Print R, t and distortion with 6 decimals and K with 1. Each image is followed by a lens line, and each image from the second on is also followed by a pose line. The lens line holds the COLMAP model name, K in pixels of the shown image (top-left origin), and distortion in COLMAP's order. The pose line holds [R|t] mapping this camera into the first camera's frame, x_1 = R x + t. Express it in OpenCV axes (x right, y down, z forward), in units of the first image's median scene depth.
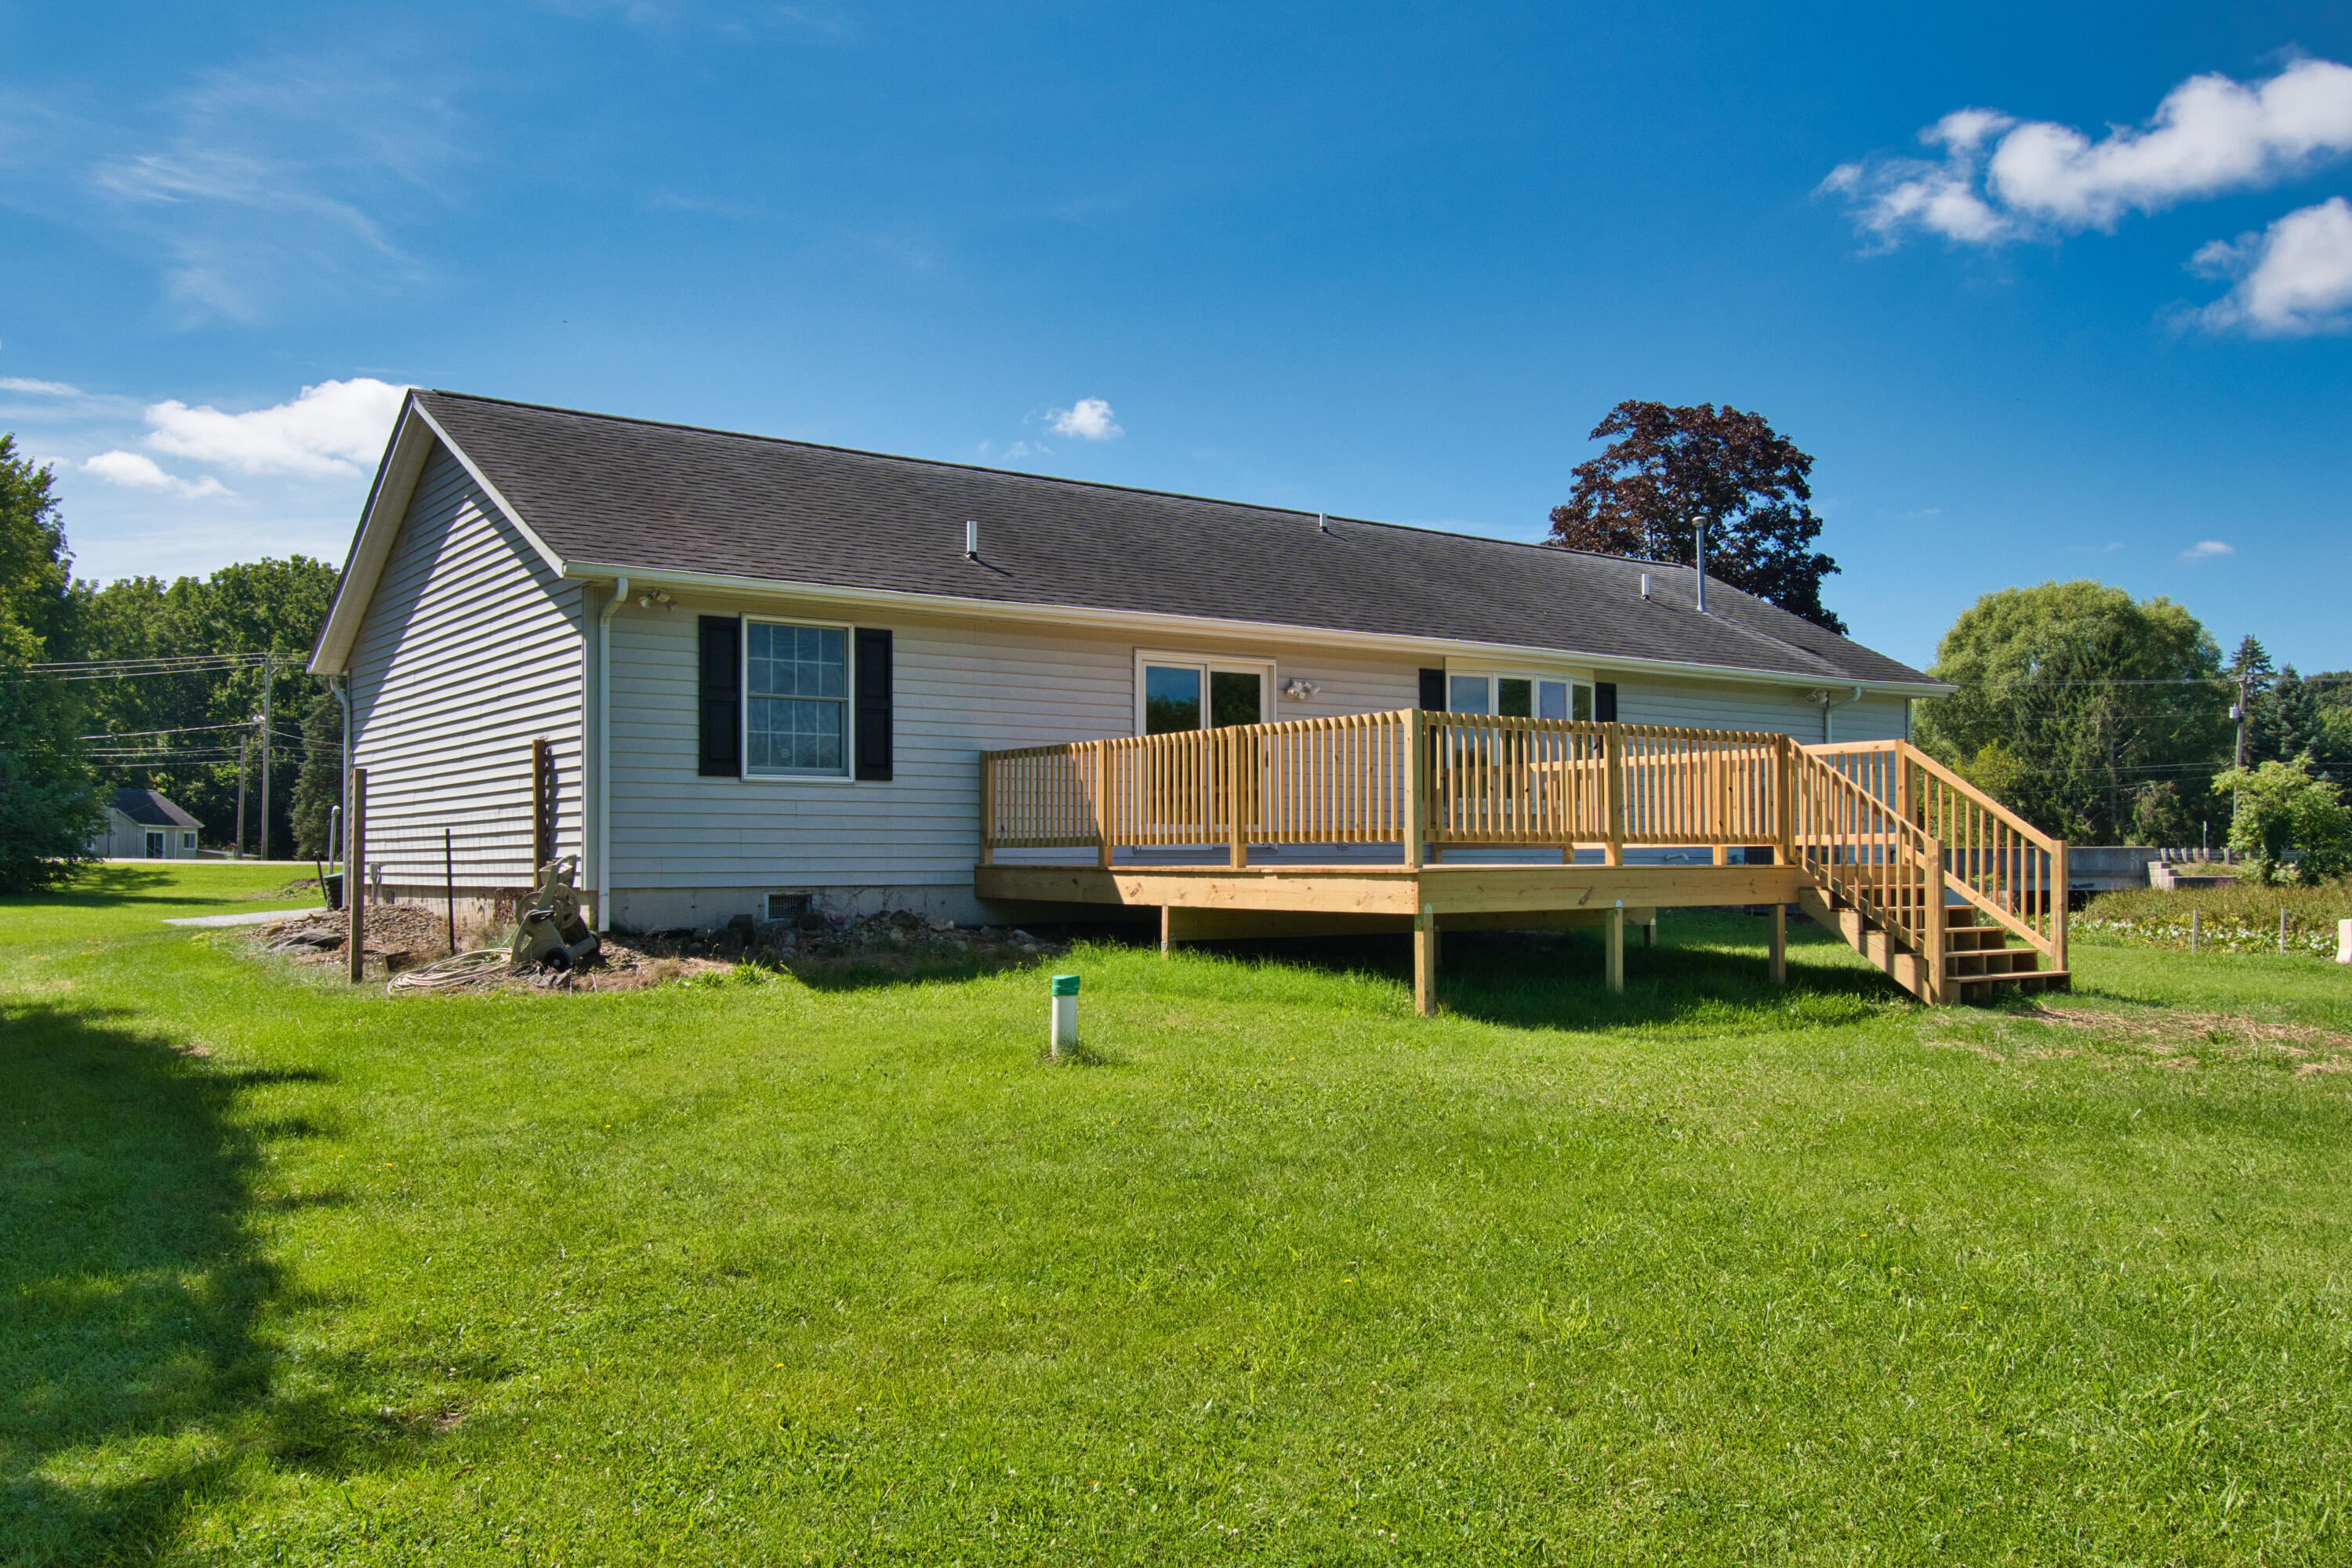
lens RADIAL K [[1840.3, 0, 1156.1], [0, 1840.3, 862.3], [0, 0, 1]] dist [0.006575, 0.002222]
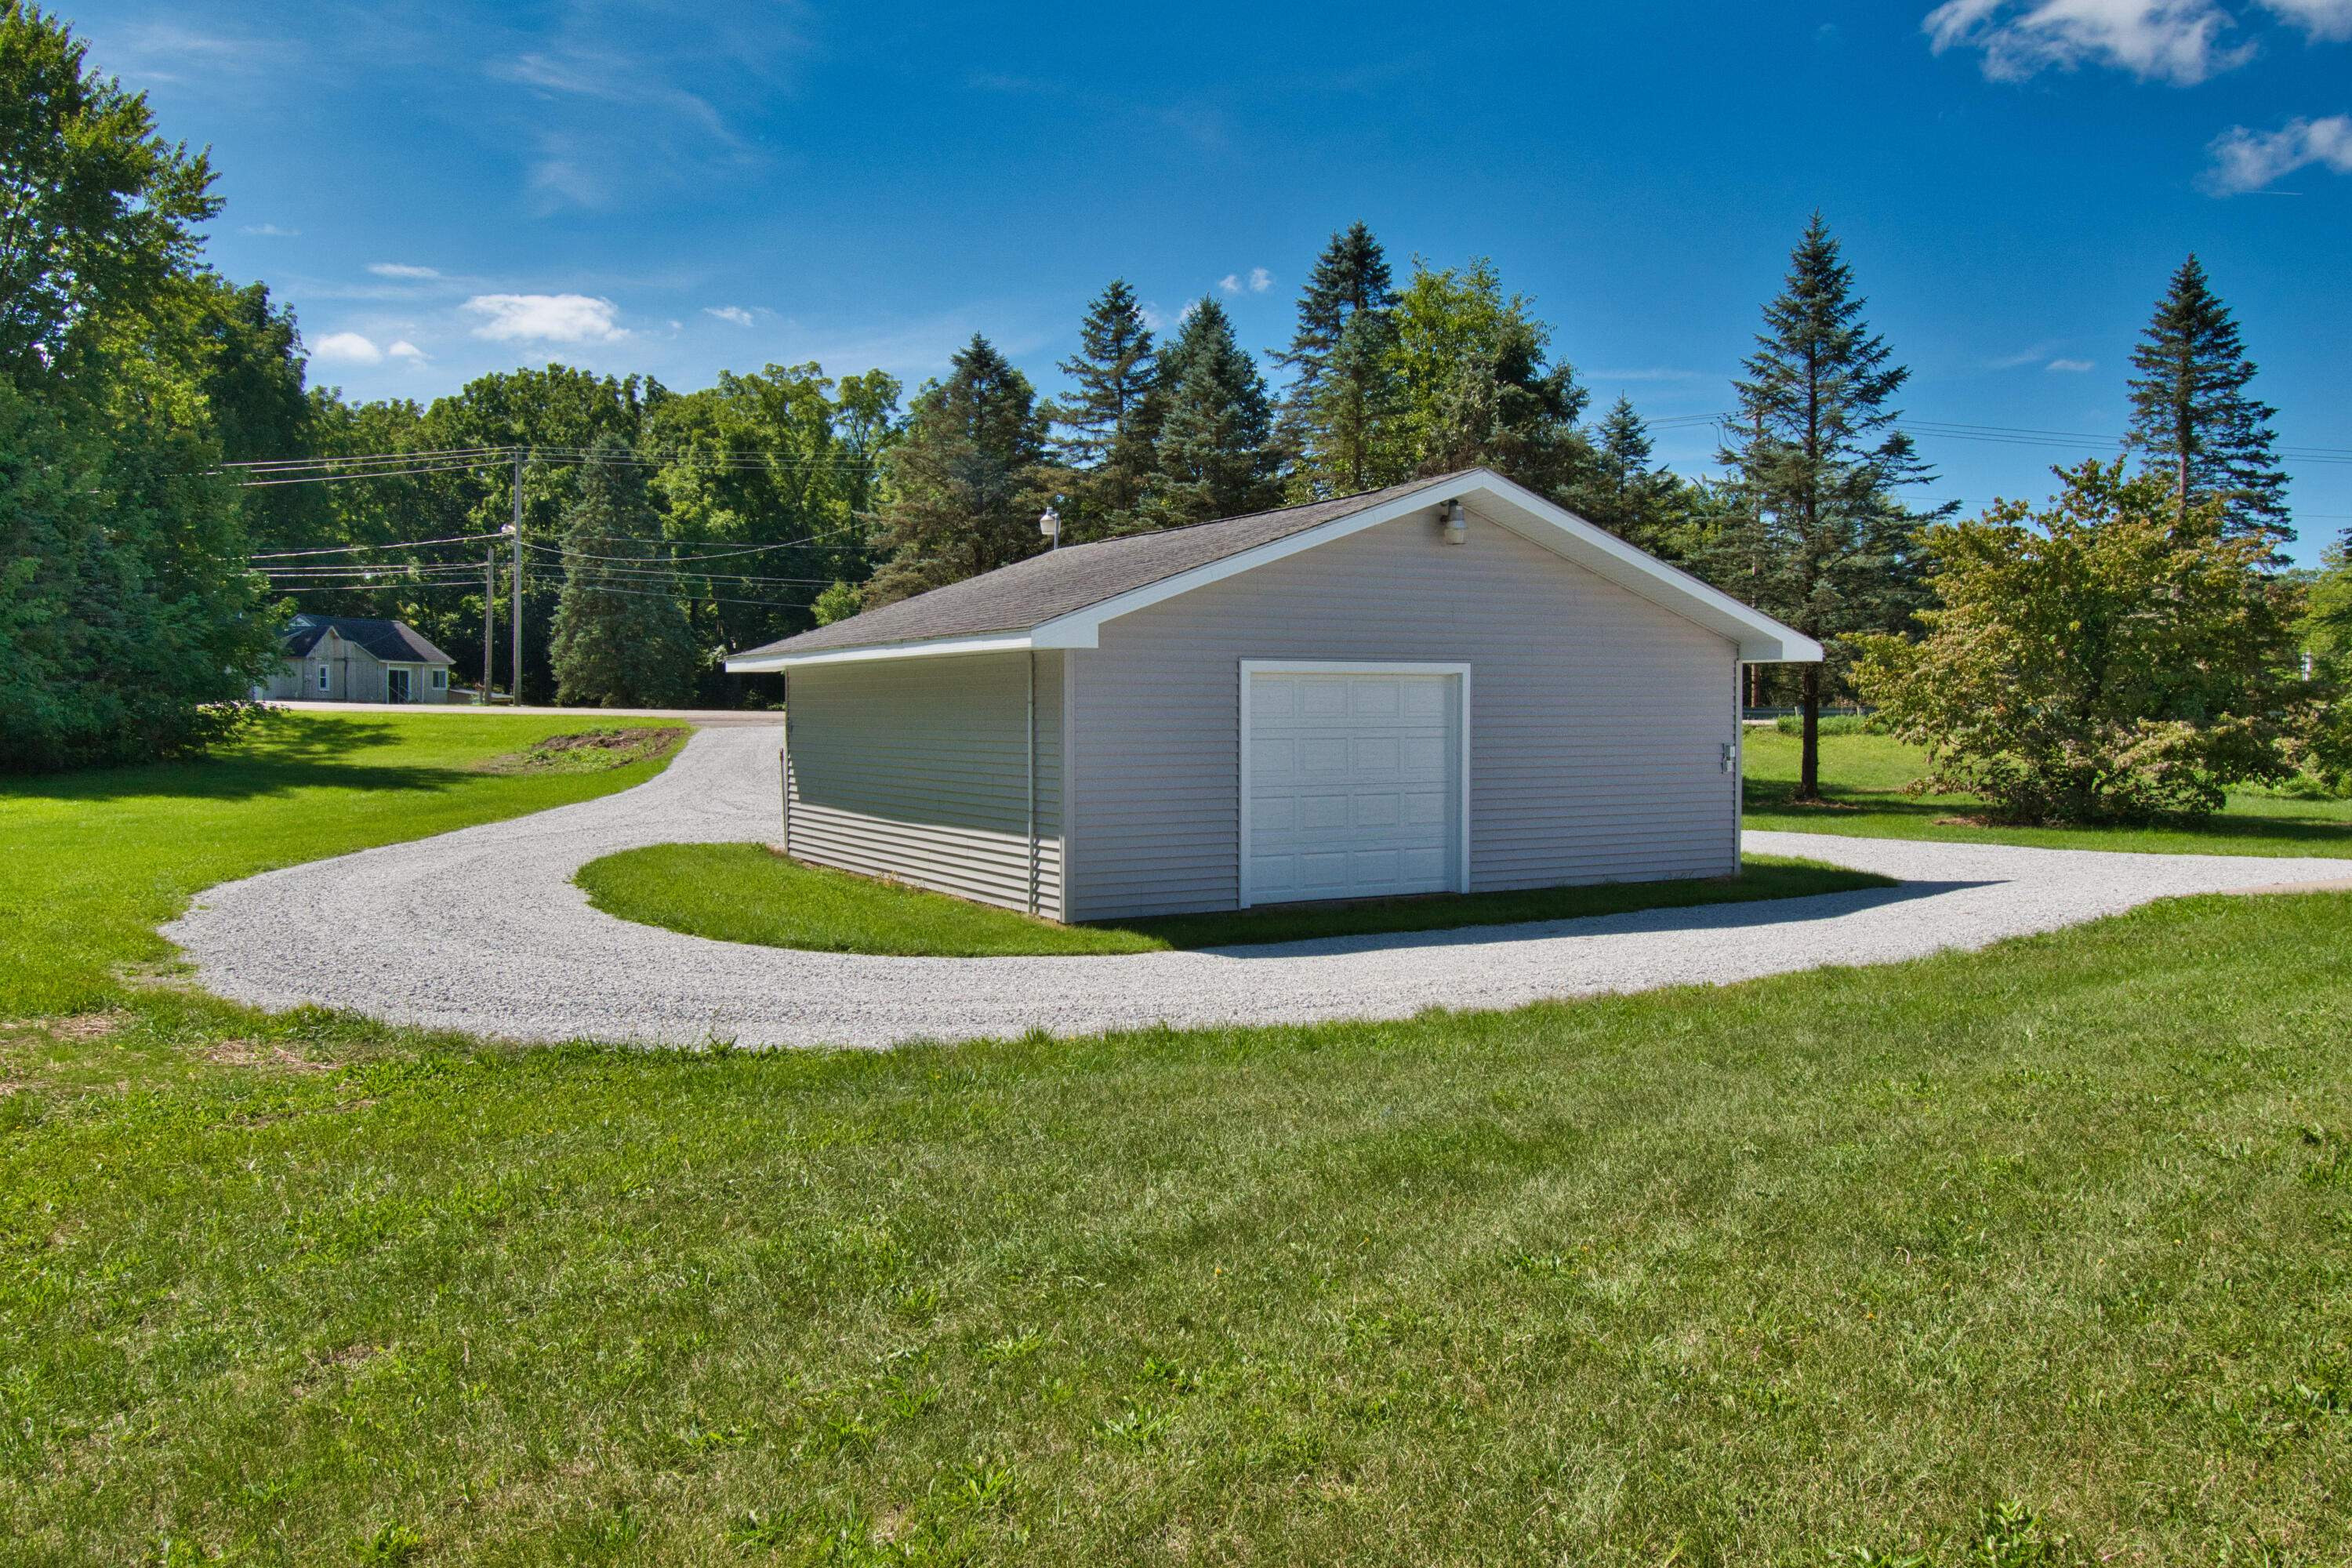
lens RADIAL K [[1712.6, 0, 1176.4], [0, 1712.6, 781.3], [0, 0, 1]] dist [0.005012, 0.003184]
pose [[0.995652, 0.006646, -0.092915, -0.085385], [-0.002033, 0.998764, 0.049656, -0.003890], [0.093130, -0.049251, 0.994435, 0.187765]]
